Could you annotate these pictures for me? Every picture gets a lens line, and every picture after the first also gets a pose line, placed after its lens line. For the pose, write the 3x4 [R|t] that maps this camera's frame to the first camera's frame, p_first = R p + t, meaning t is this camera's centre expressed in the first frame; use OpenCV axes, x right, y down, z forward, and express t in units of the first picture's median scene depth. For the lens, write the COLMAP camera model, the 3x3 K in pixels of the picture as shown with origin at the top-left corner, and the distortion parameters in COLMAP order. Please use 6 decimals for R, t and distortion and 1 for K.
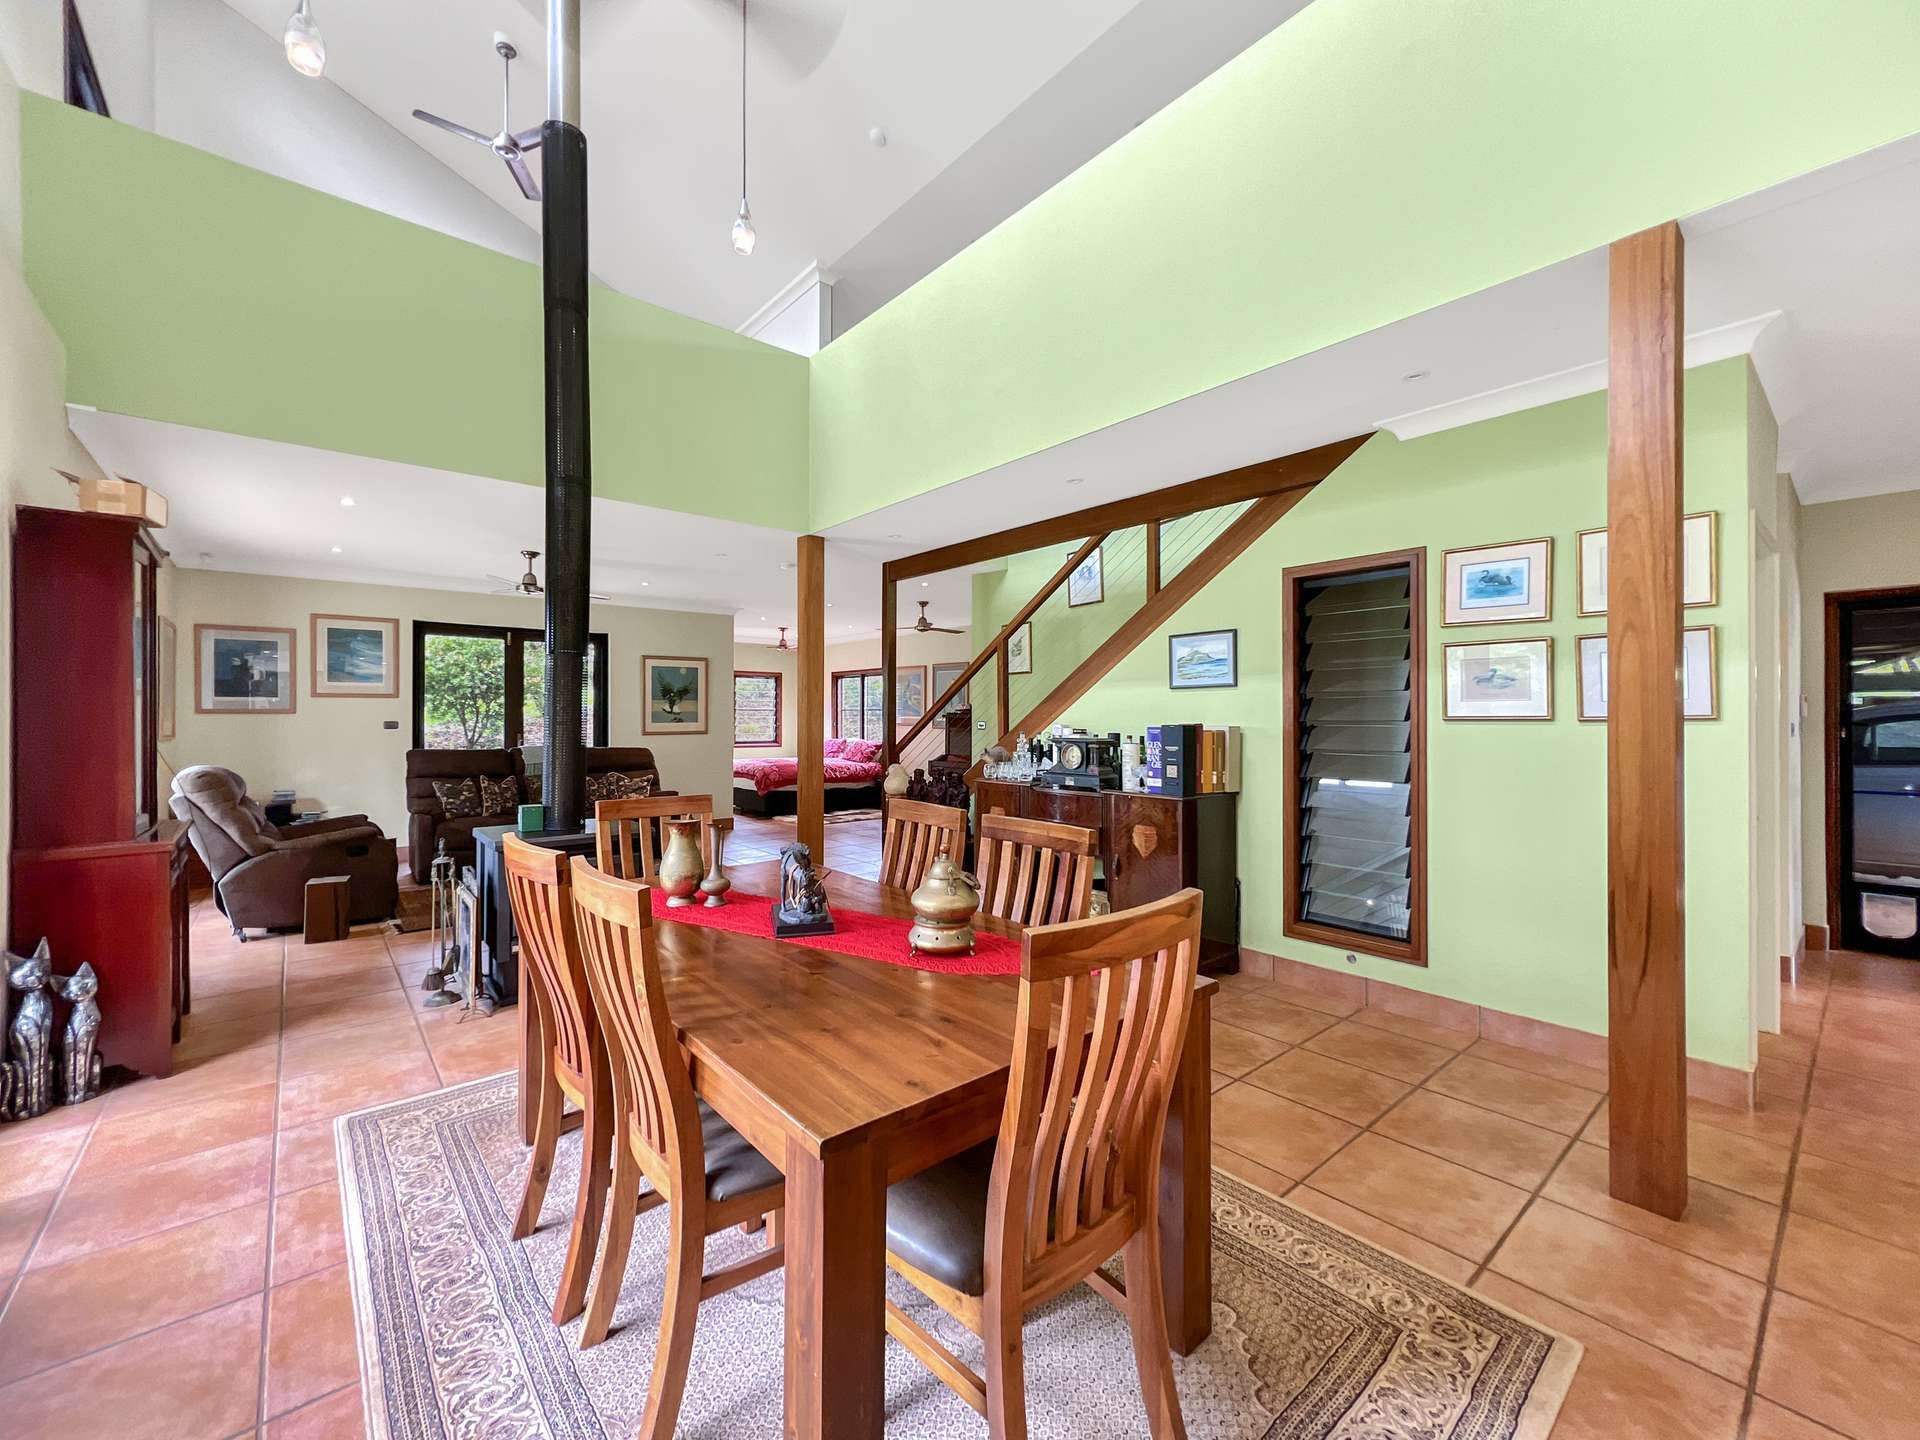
lens RADIAL K [[778.6, 0, 960.6], [0, 778.6, 714.5], [0, 0, 1]] dist [0.005987, 0.000015]
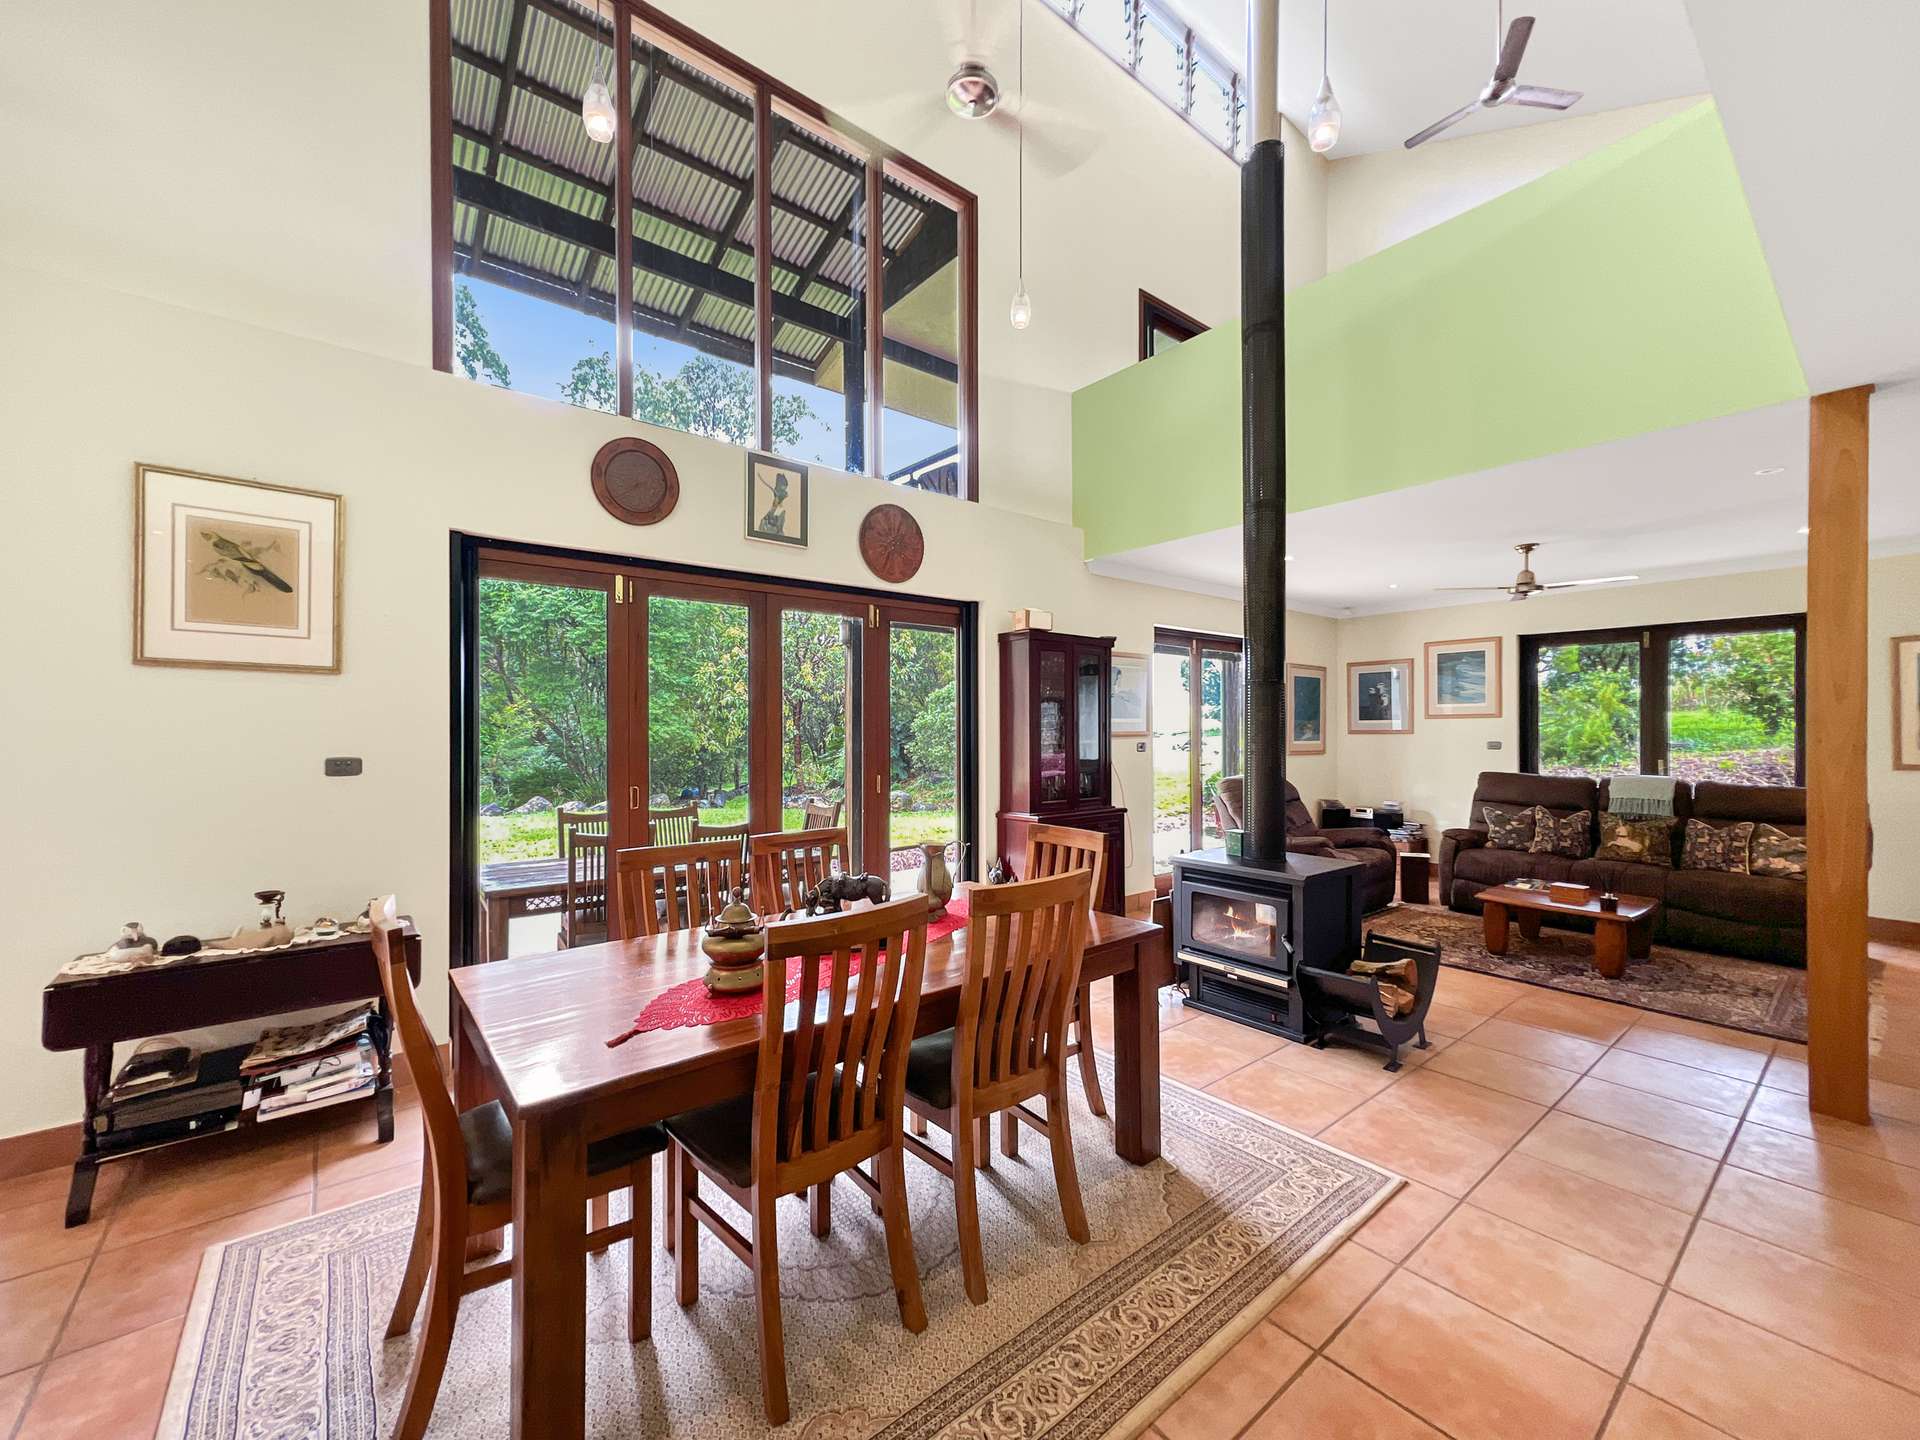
lens RADIAL K [[771.0, 0, 948.5], [0, 771.0, 723.8], [0, 0, 1]] dist [0.010242, -0.000324]
pose [[-0.033165, -0.006035, -0.999432, 0.265645], [0.008131, 0.999947, -0.006308, -0.012943], [0.999417, -0.008336, -0.033115, 0.348816]]
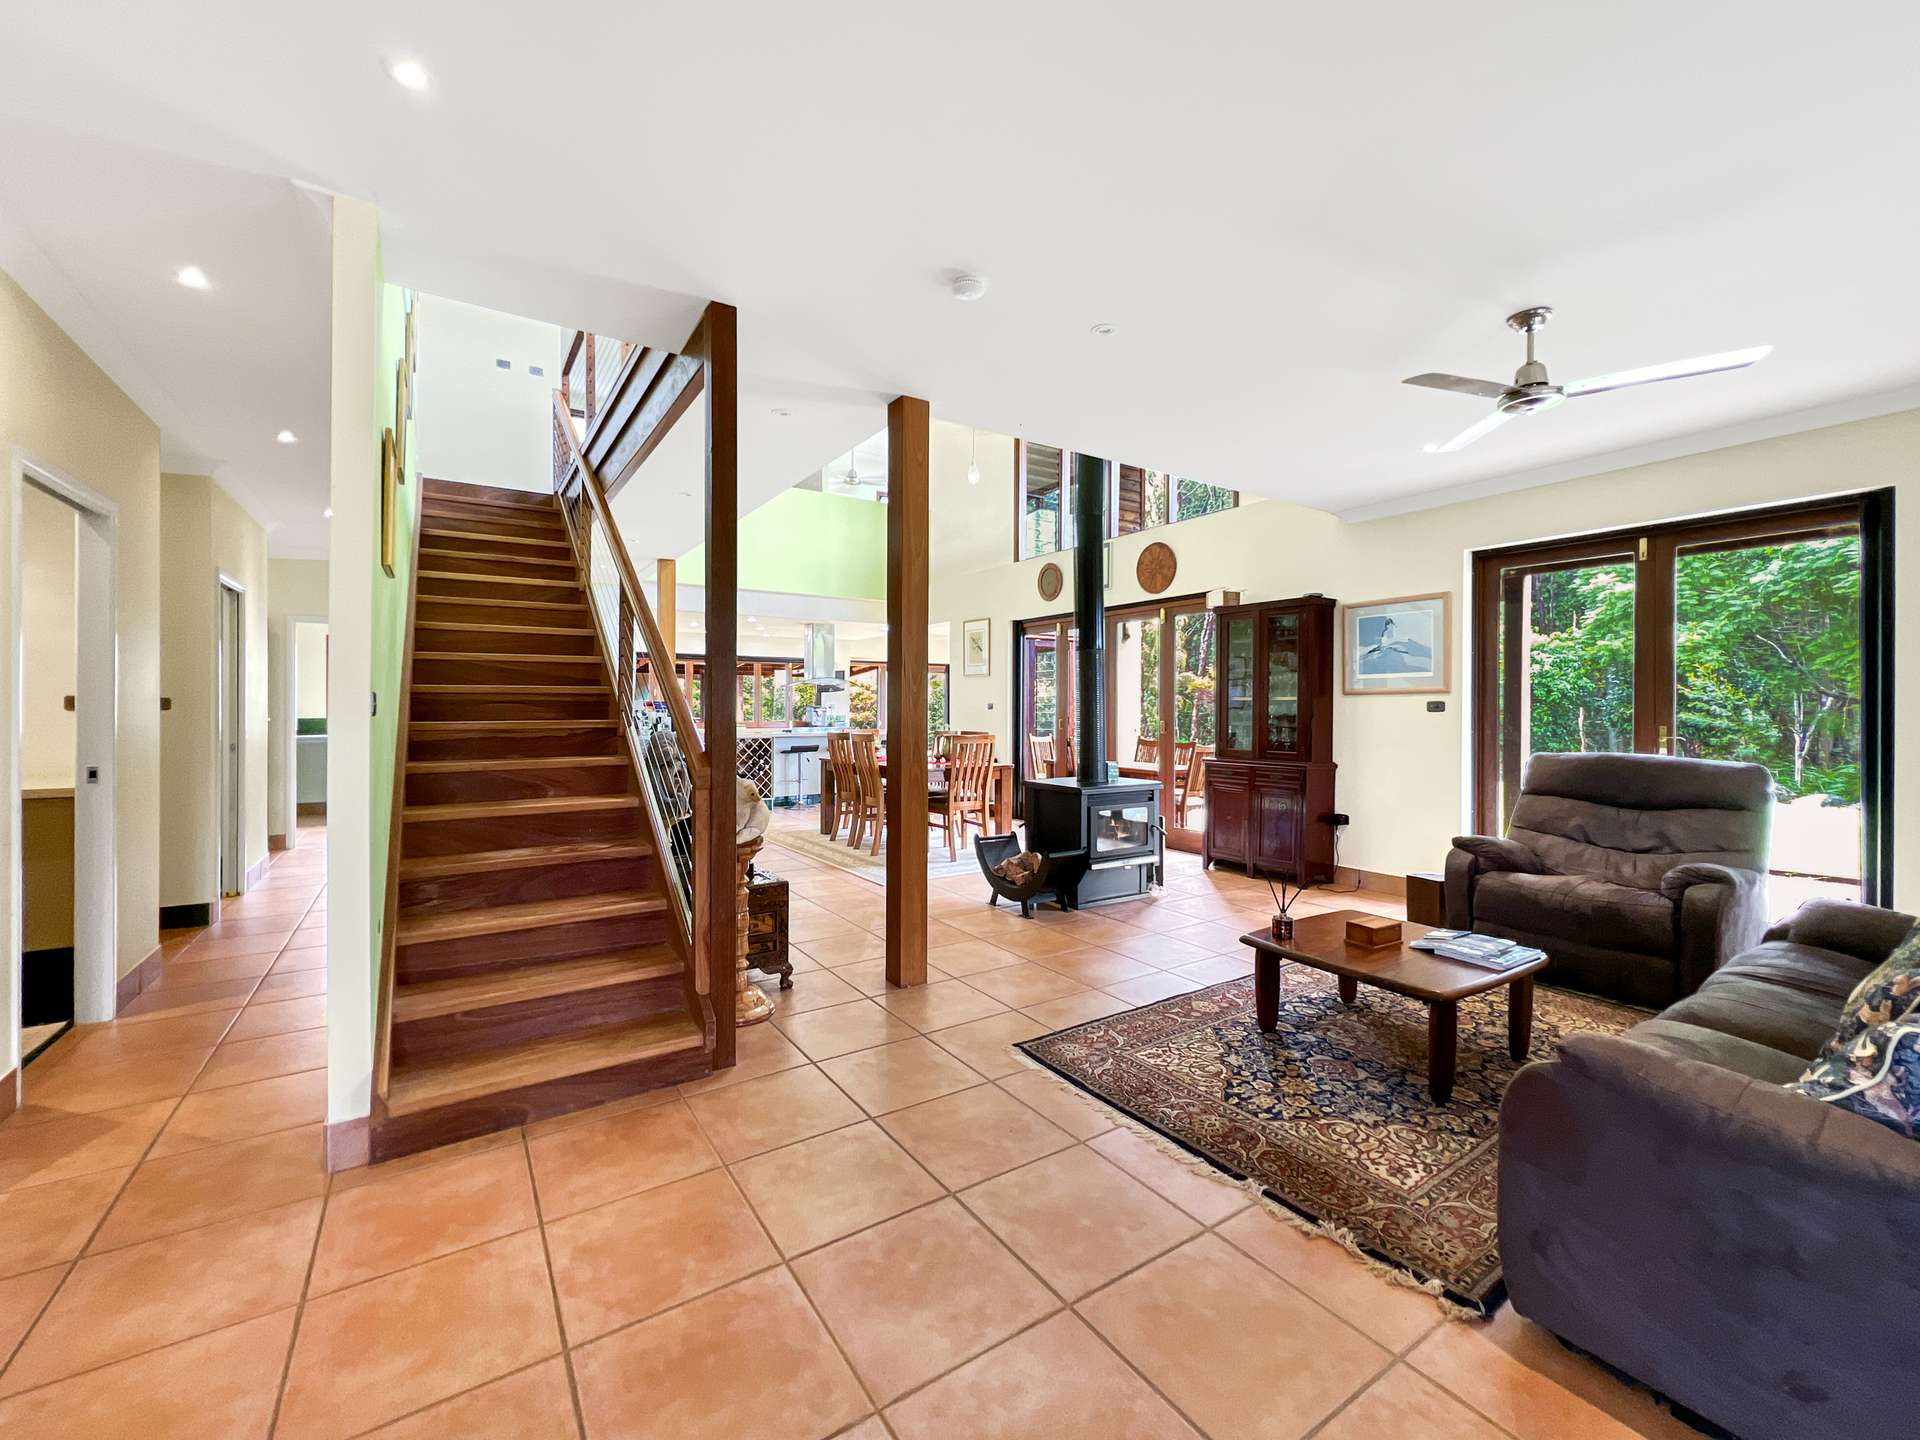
lens RADIAL K [[778.6, 0, 960.6], [0, 778.6, 714.5], [0, 0, 1]] dist [0.005987, 0.000015]
pose [[-0.992551, -0.006552, 0.121653, -0.245737], [-0.006604, 0.999978, -0.000024, 0.018173], [-0.121651, -0.000827, -0.992573, 1.276512]]
